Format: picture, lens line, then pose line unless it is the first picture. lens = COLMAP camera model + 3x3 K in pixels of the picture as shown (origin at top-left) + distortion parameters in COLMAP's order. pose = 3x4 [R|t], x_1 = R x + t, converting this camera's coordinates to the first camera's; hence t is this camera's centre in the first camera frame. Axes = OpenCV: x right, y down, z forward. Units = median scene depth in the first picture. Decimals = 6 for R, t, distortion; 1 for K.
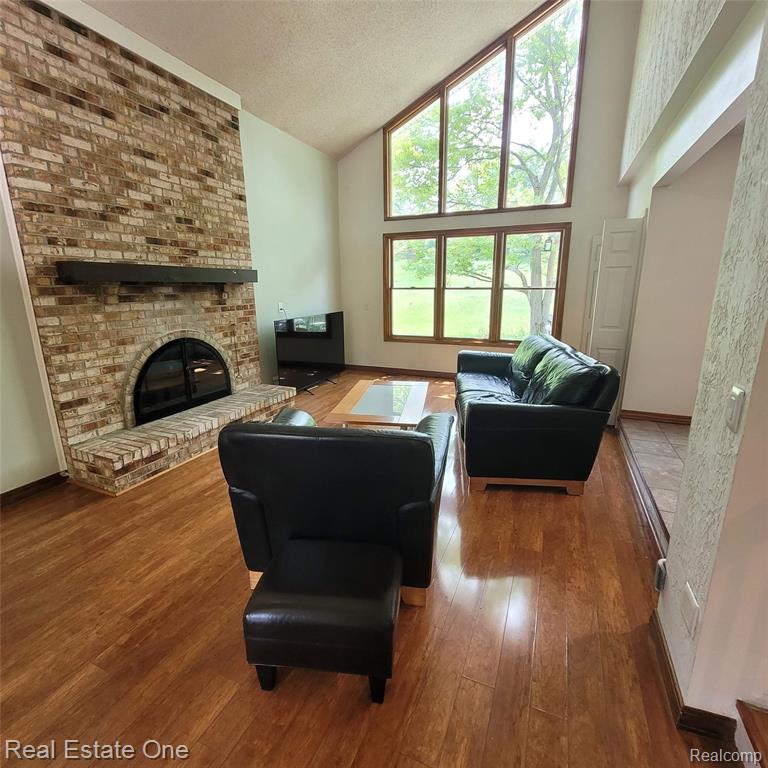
lens RADIAL K [[409.5, 0, 384.9], [0, 409.5, 381.4], [0, 0, 1]] dist [0.000780, -0.001775]
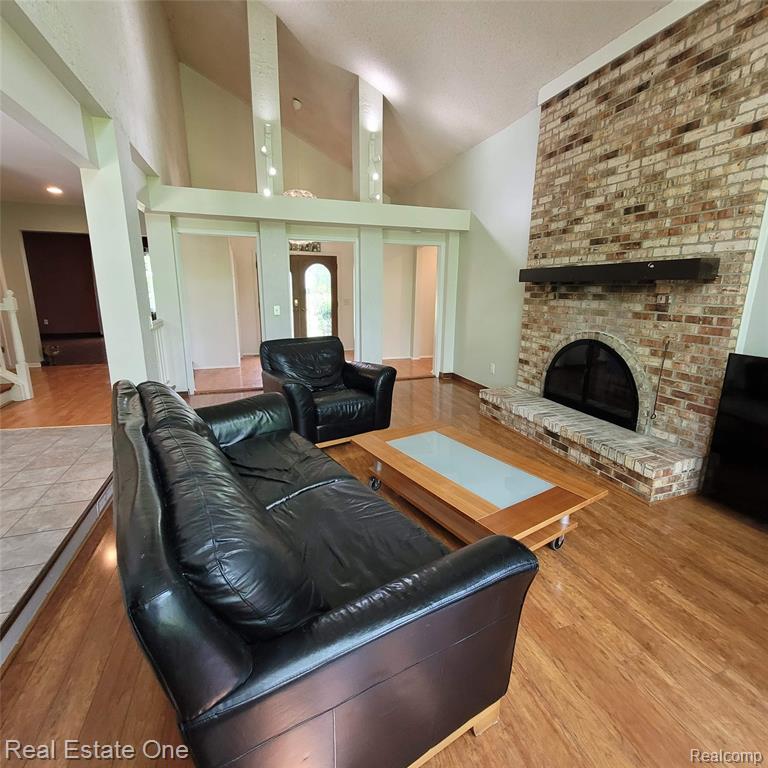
lens RADIAL K [[409.5, 0, 383.3], [0, 409.5, 382.9], [0, 0, 1]] dist [0.000780, -0.001775]
pose [[-0.756791, 0.147097, -0.636891, 0.542745], [-0.152763, 0.907567, 0.391135, -0.338099], [0.635555, 0.393301, -0.664367, 1.467988]]
